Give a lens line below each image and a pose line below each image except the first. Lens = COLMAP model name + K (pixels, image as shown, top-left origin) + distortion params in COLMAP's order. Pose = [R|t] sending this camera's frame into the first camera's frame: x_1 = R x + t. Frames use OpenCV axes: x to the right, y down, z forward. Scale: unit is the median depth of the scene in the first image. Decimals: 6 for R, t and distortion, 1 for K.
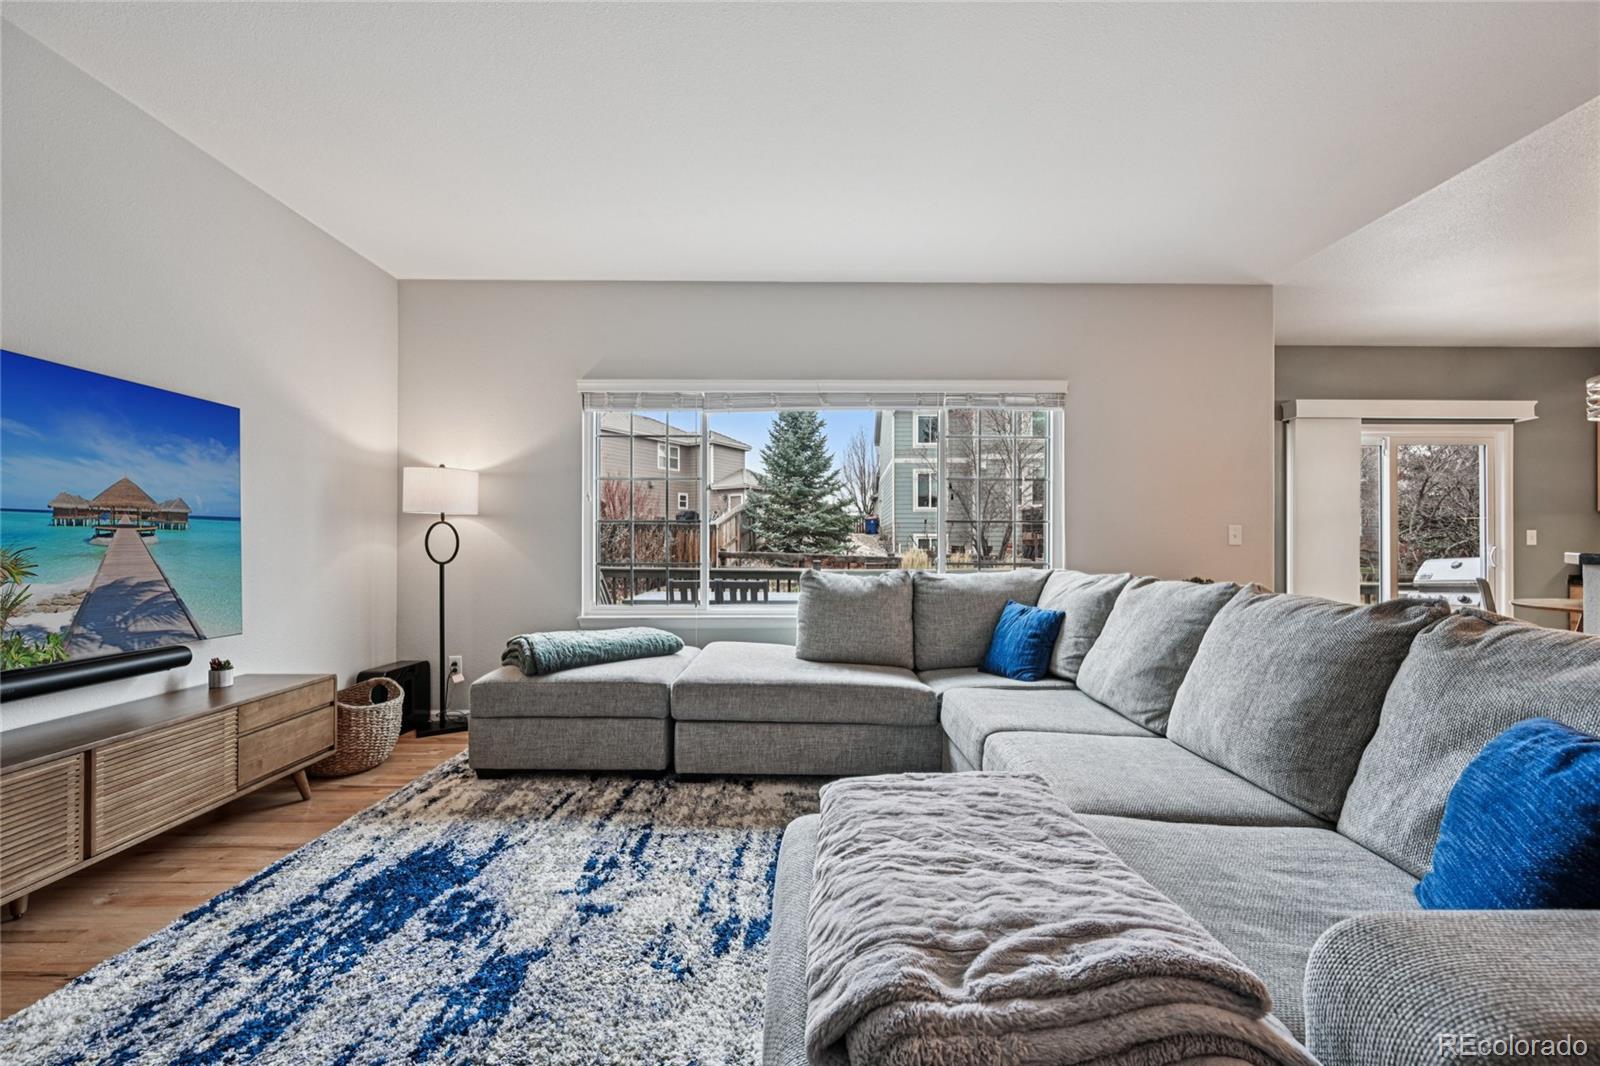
lens RADIAL K [[626.6, 0, 804.1], [0, 626.6, 540.5], [0, 0, 1]] dist [-0.000712, -0.000420]
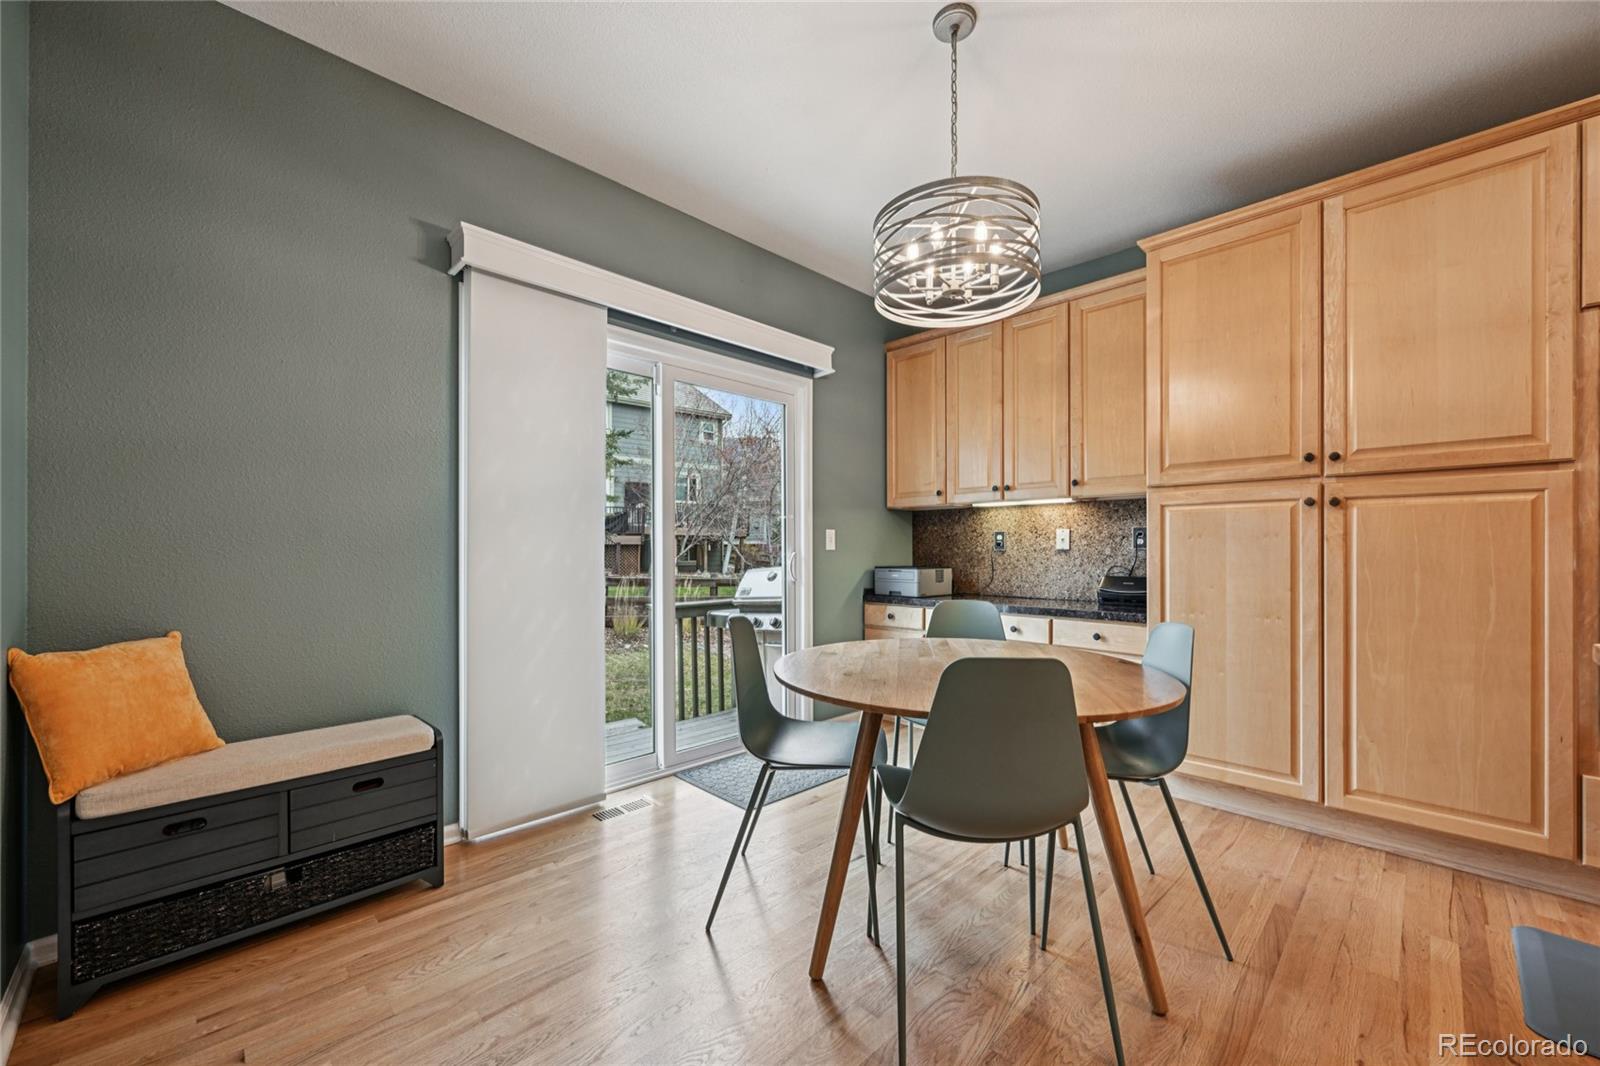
lens RADIAL K [[626.6, 0, 801.7], [0, 626.6, 544.7], [0, 0, 1]] dist [-0.000712, -0.000420]
pose [[0.714991, 0.003693, 0.699124, 1.370039], [-0.002450, 0.999993, -0.002777, 0.005413], [-0.699129, 0.000273, 0.714995, 1.093314]]
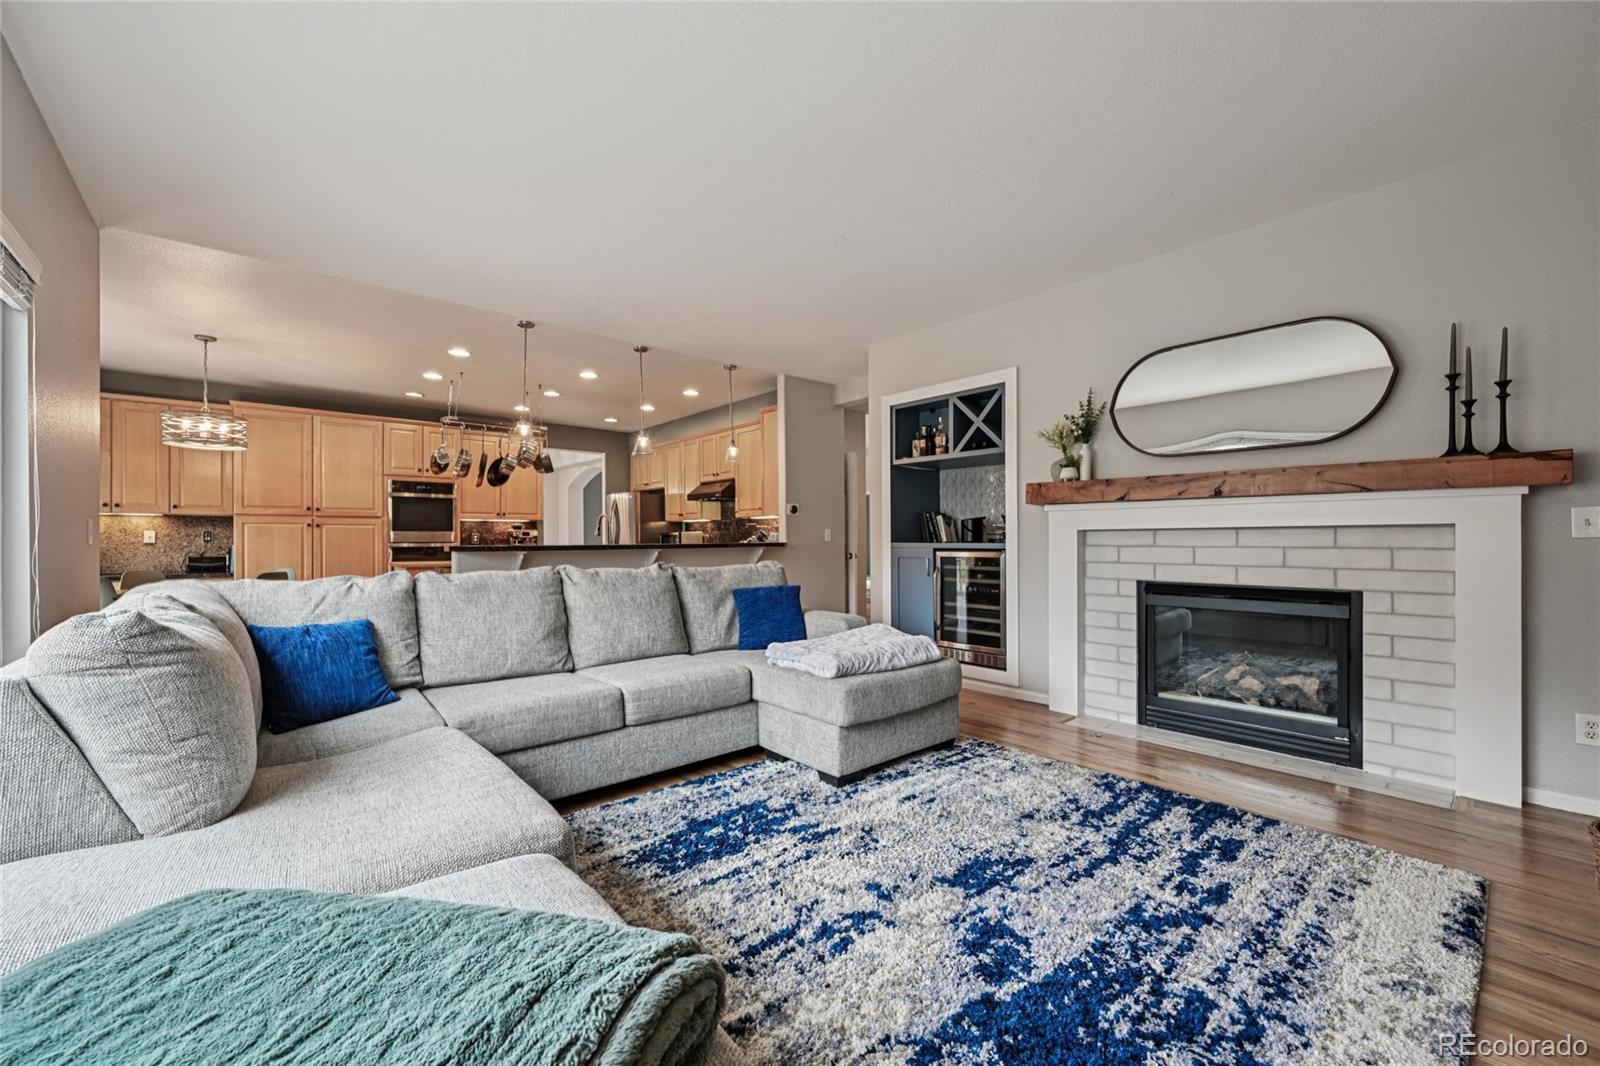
lens RADIAL K [[626.6, 0, 809.4], [0, 626.6, 537.8], [0, 0, 1]] dist [-0.000712, -0.000420]
pose [[-0.659751, 0.005510, 0.751464, -0.815296], [-0.000049, 0.999973, -0.007375, 0.009111], [-0.751484, -0.004902, -0.659733, 1.394854]]
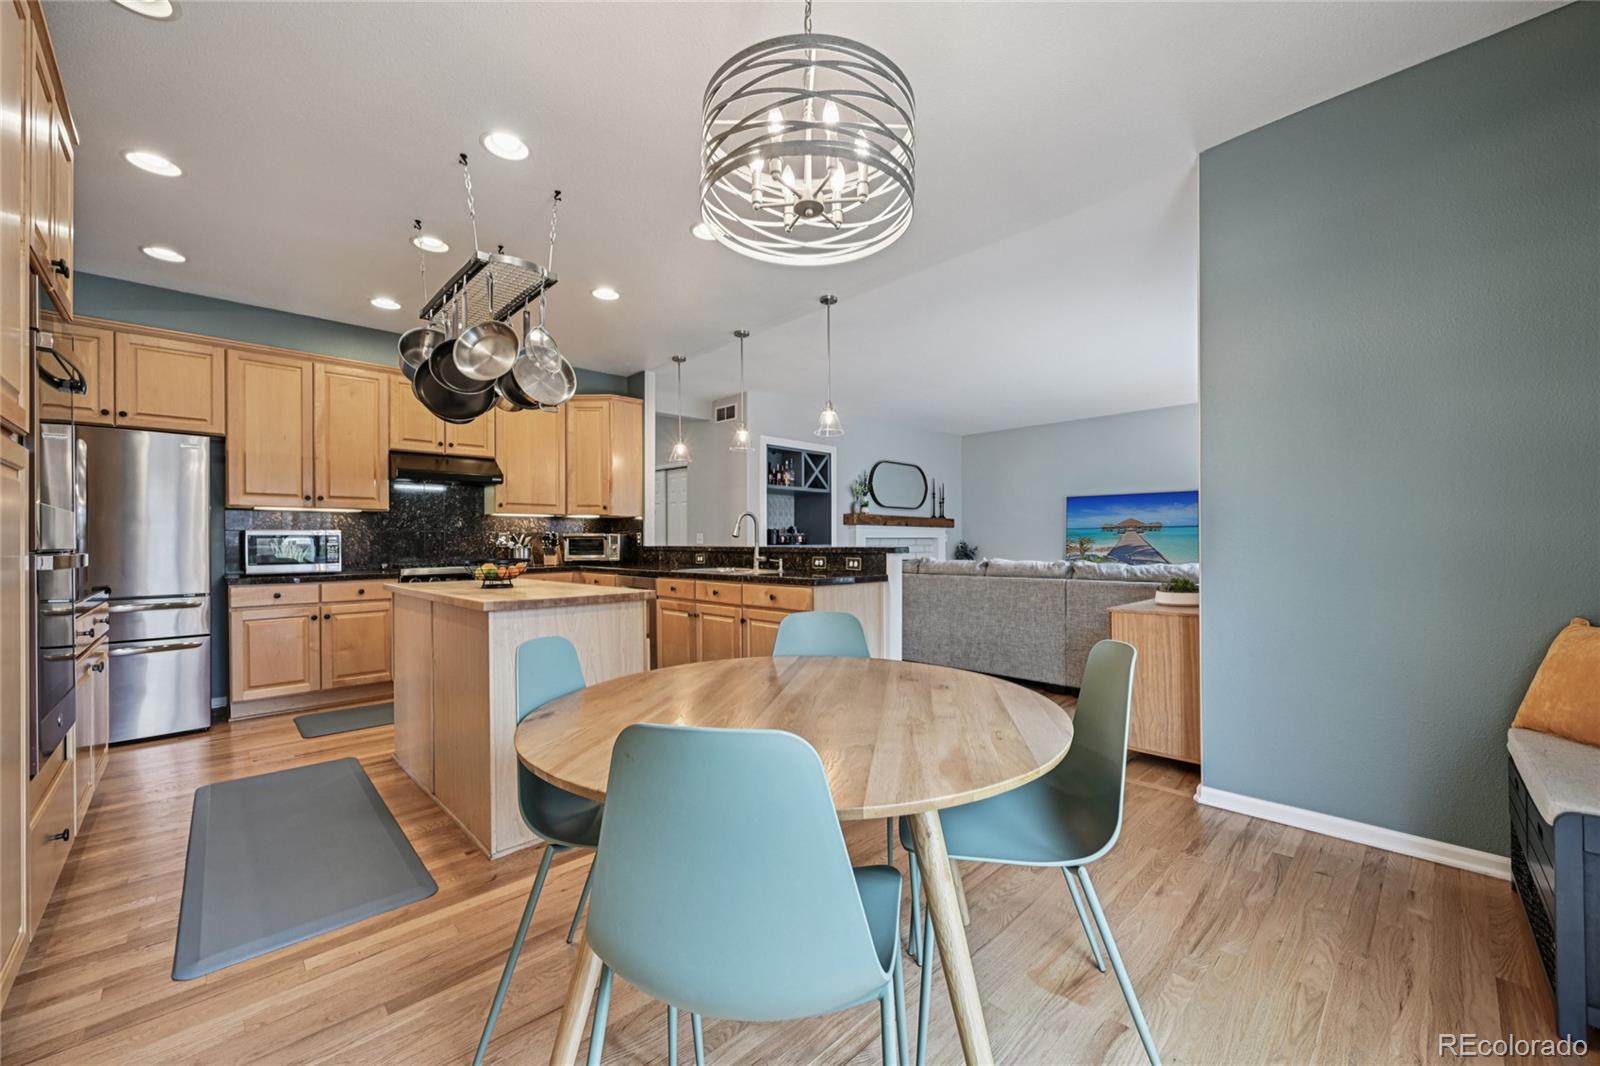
lens RADIAL K [[626.6, 0, 805.8], [0, 626.6, 541.2], [0, 0, 1]] dist [-0.000712, -0.000420]
pose [[-0.728786, 0.002045, -0.684739, 2.558663], [0.012290, 0.999874, -0.010095, 0.025775], [0.684632, -0.015772, -0.728719, 2.034502]]
